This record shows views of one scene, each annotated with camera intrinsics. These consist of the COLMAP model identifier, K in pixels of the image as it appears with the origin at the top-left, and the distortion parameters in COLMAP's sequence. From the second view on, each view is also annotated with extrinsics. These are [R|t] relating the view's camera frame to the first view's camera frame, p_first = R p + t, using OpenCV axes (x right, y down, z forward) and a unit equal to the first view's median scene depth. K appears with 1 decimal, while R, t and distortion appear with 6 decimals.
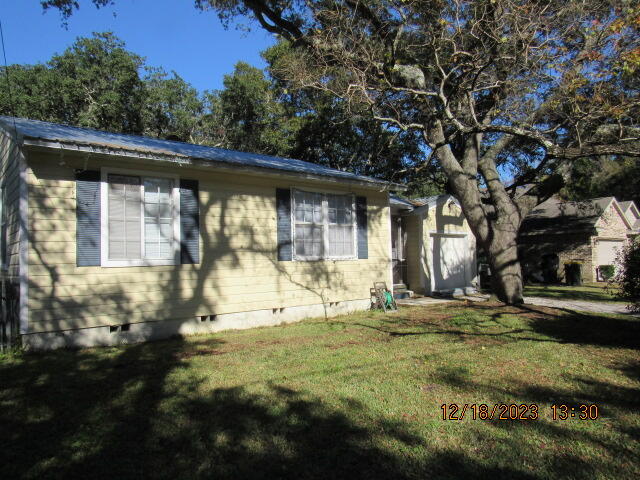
lens RADIAL K [[452.1, 0, 317.4], [0, 452.1, 238.3], [0, 0, 1]] dist [-0.004358, -0.009455]
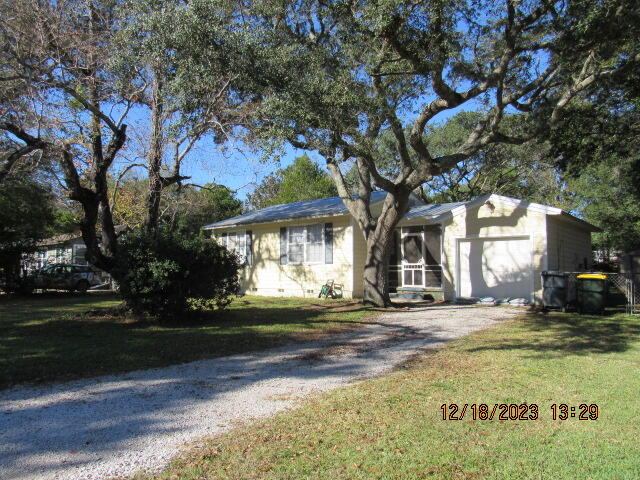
lens RADIAL K [[452.1, 0, 323.6], [0, 452.1, 239.9], [0, 0, 1]] dist [-0.004358, -0.009455]
pose [[0.167091, -0.048082, -0.984768, 1.904971], [0.042219, 0.998243, -0.041576, 0.032275], [0.985037, -0.034629, 0.168827, 0.873636]]
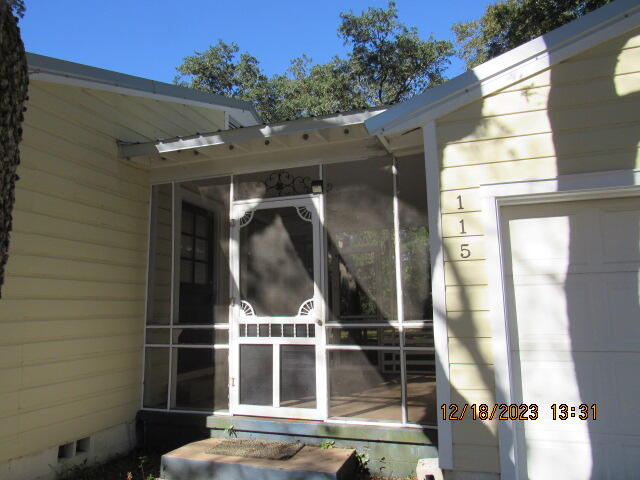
lens RADIAL K [[452.1, 0, 319.6], [0, 452.1, 241.1], [0, 0, 1]] dist [-0.004358, -0.009455]
pose [[0.531442, -0.119073, -0.838684, 0.605144], [0.048255, 0.992719, -0.110365, 0.042810], [0.845719, 0.018182, 0.533319, 1.316907]]
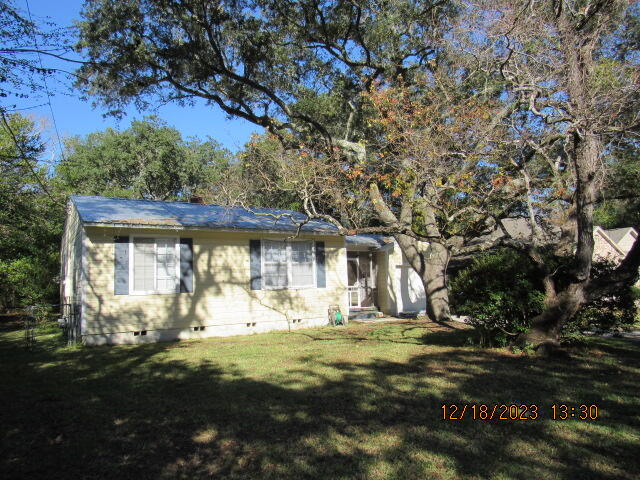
lens RADIAL K [[452.1, 0, 319.0], [0, 452.1, 239.1], [0, 0, 1]] dist [-0.004358, -0.009455]
pose [[0.991291, -0.023030, -0.129660, 0.325687], [0.015990, 0.998354, -0.055081, -0.029853], [0.130715, 0.052528, 0.990027, -0.417012]]
